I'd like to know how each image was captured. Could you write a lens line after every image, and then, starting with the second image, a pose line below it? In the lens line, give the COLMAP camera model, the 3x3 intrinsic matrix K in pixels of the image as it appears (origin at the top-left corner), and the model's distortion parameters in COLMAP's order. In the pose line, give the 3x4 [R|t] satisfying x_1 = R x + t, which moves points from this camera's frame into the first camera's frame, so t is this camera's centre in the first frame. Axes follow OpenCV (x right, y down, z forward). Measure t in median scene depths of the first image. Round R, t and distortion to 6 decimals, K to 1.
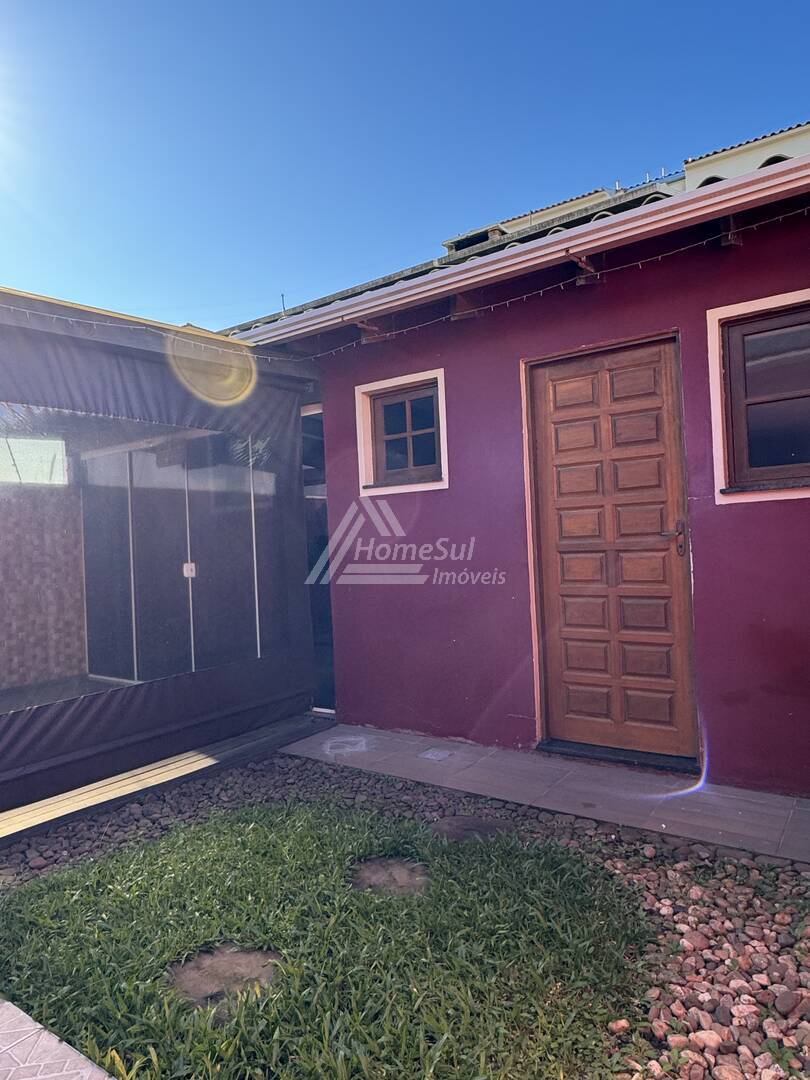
lens RADIAL K [[684.9, 0, 409.7], [0, 684.9, 537.1], [0, 0, 1]] dist [0.003606, 0.002041]
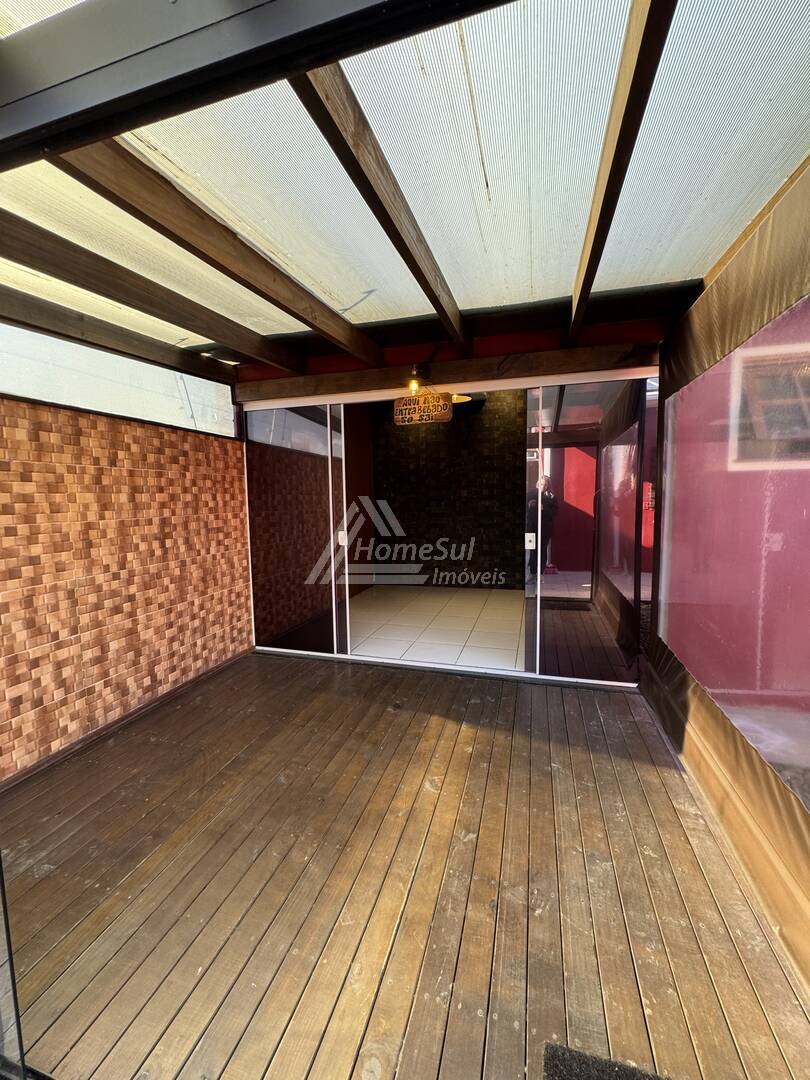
lens RADIAL K [[441.0, 0, 401.1], [0, 441.0, 540.1], [0, 0, 1]] dist [0.002361, 0.000040]
pose [[0.945020, -0.004695, 0.326980, -0.498485], [-0.027868, 0.995103, 0.094834, -0.006457], [-0.325824, -0.098732, 0.940261, 0.403290]]
